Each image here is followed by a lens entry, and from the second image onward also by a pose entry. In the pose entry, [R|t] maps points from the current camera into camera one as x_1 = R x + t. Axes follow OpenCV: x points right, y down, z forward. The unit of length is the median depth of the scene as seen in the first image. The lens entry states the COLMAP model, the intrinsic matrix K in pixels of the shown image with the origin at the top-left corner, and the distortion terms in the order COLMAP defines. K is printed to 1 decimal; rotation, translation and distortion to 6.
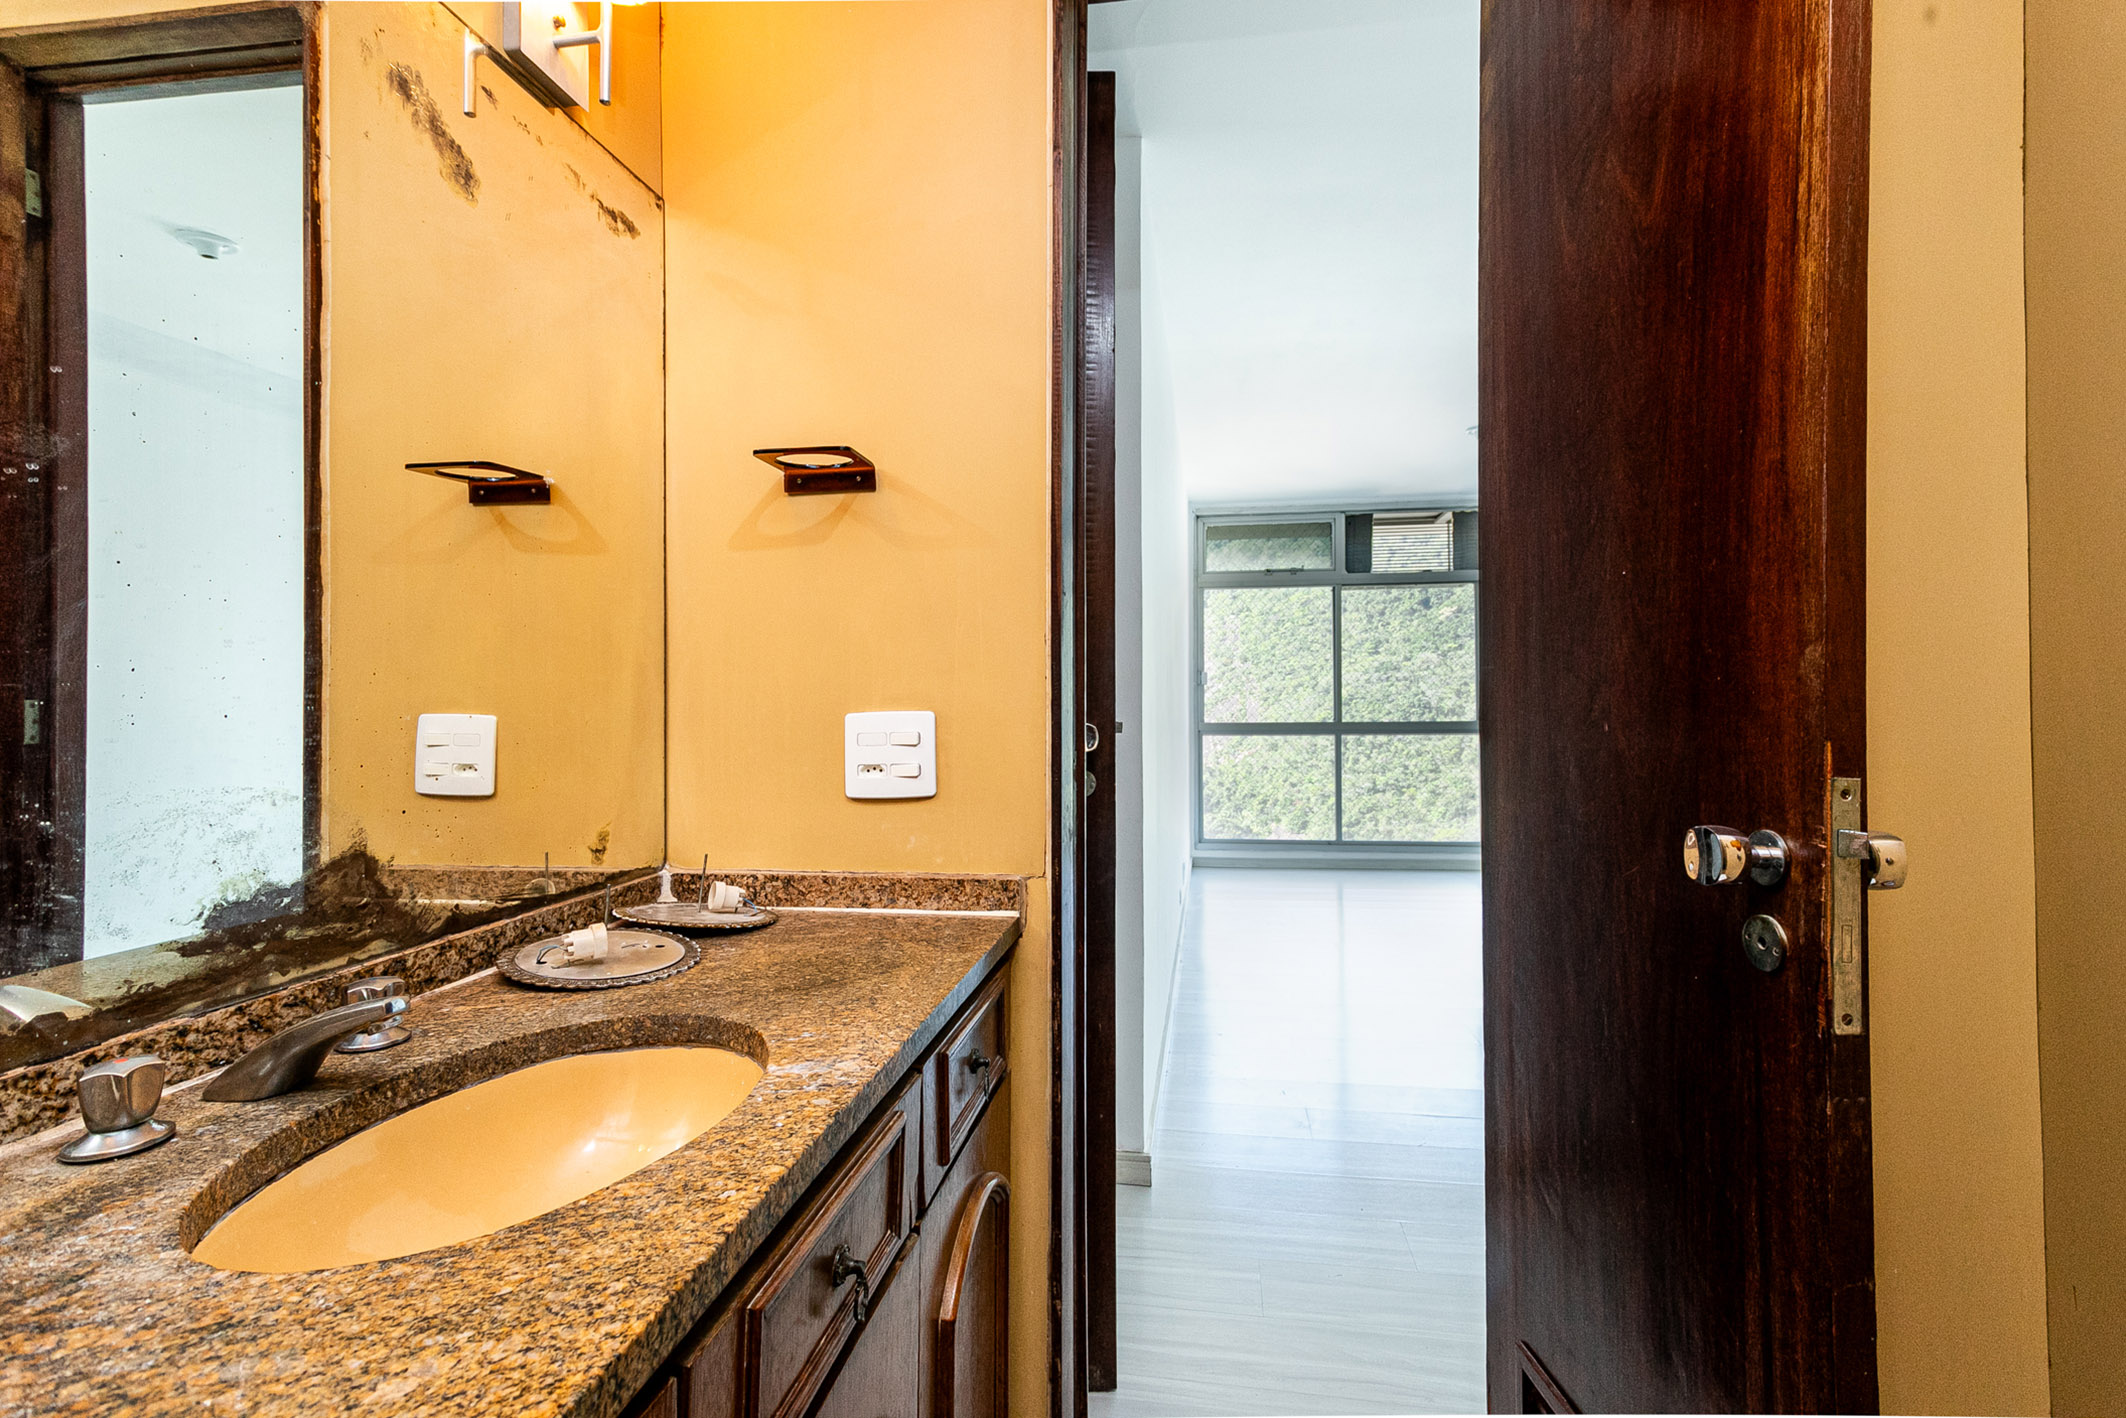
lens RADIAL K [[1058.0, 0, 1075.9], [0, 1058.0, 729.4], [0, 0, 1]] dist [0.044214, -0.001190]
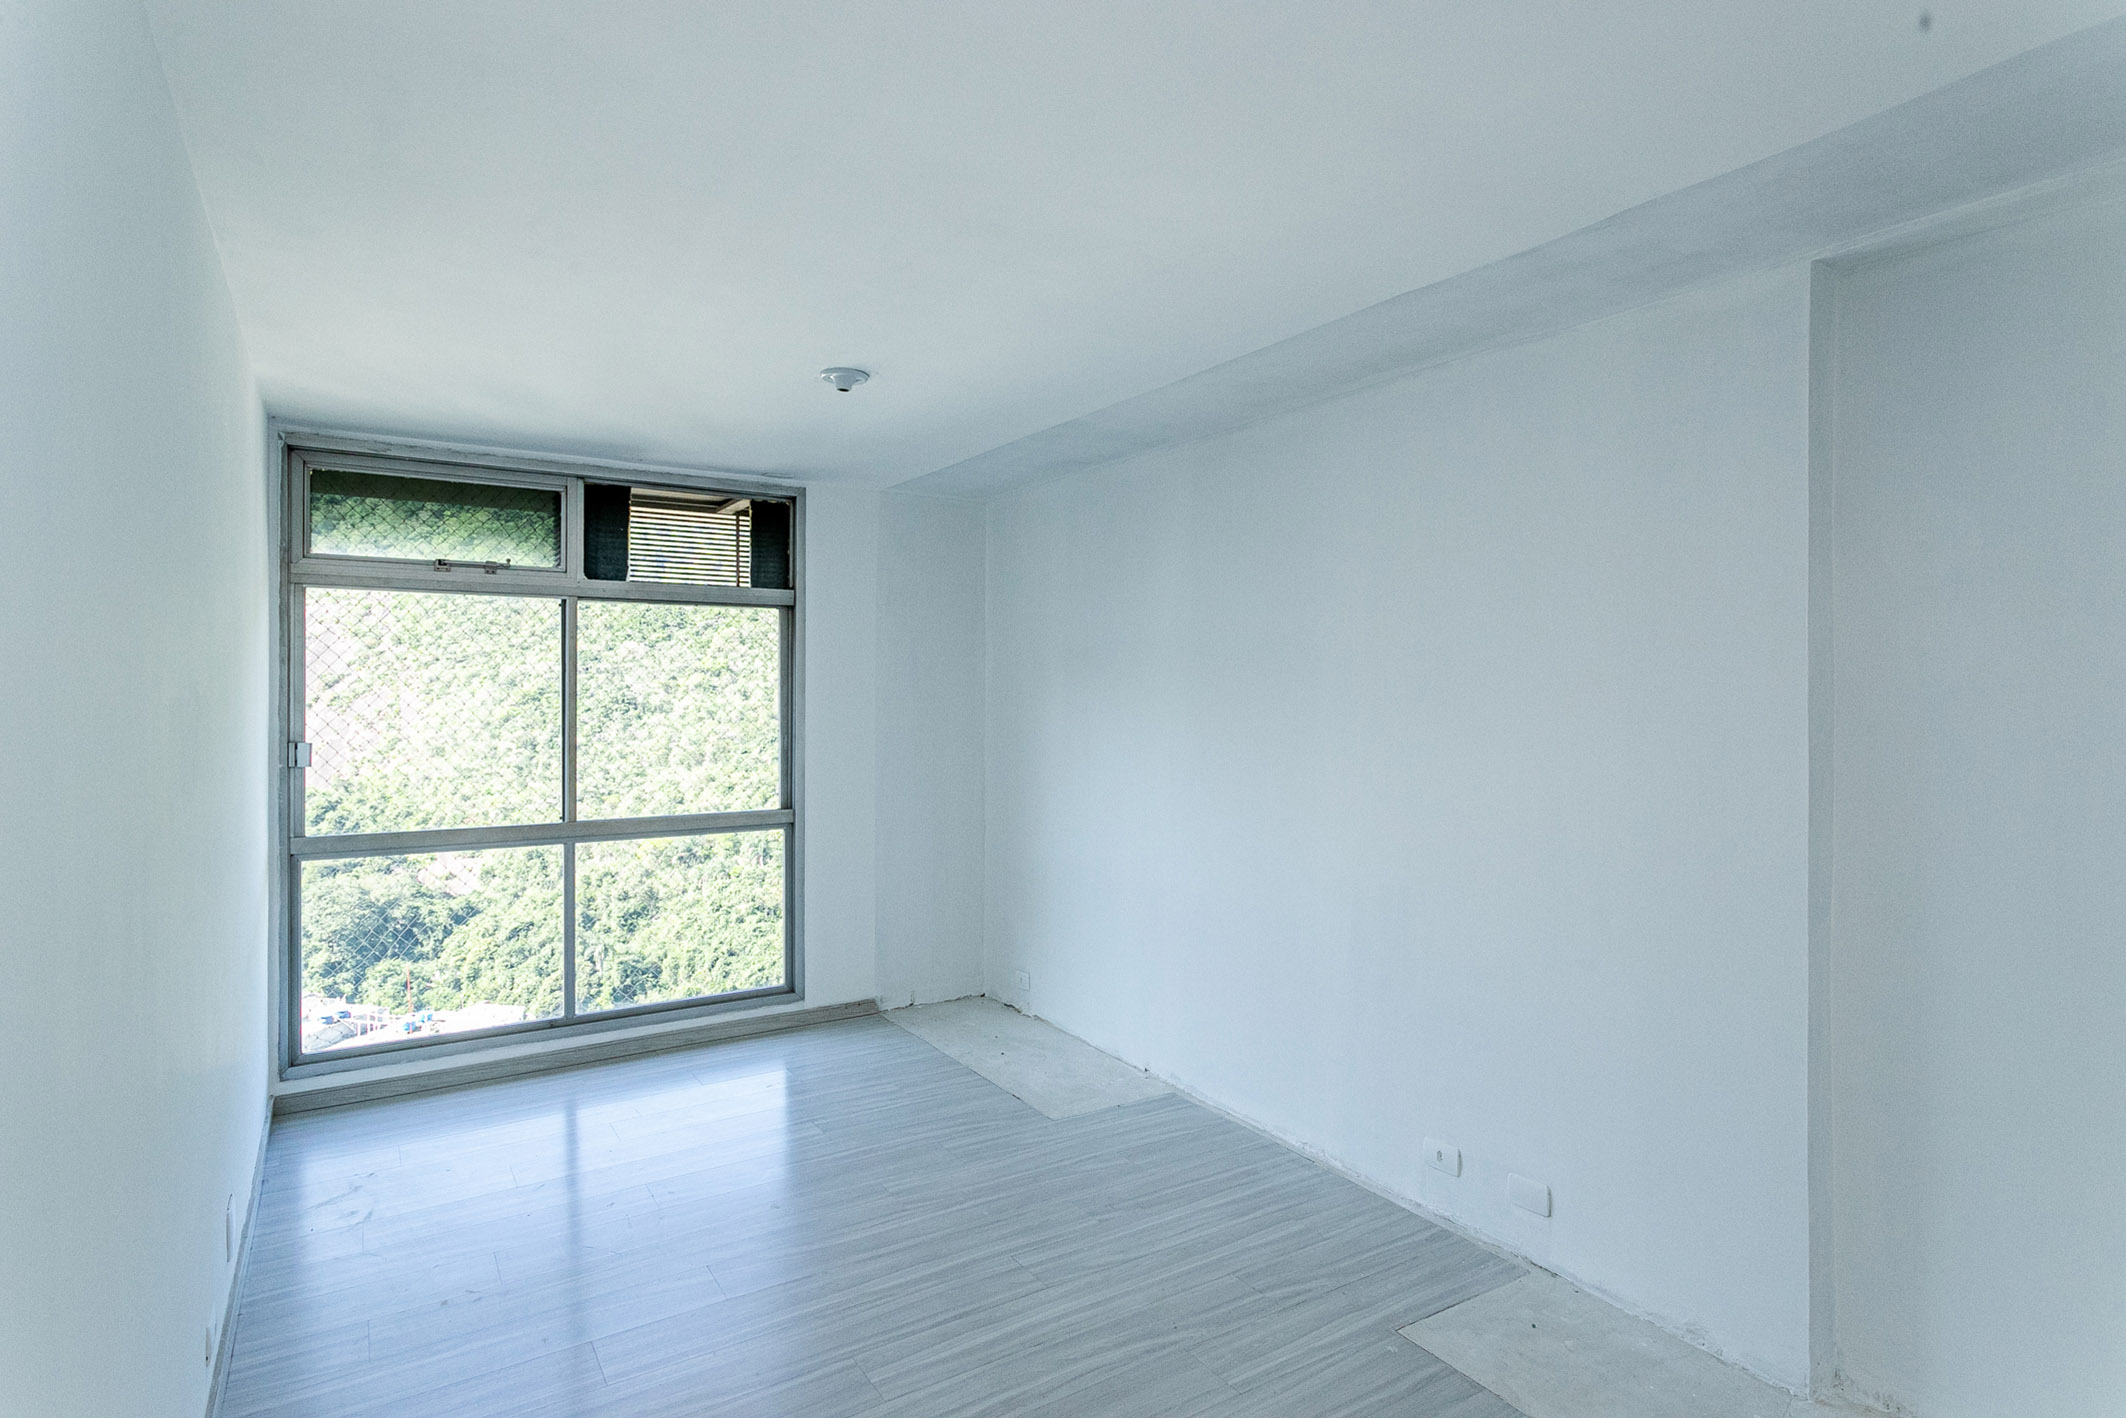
lens RADIAL K [[1158.7, 0, 1073.8], [0, 1158.7, 713.7], [0, 0, 1]] dist [0.015559, 0.001637]
pose [[0.775021, 0.006135, 0.631905, 0.050173], [0.000422, 0.999948, -0.010225, -0.061398], [-0.631935, 0.008191, 0.774978, 0.302530]]
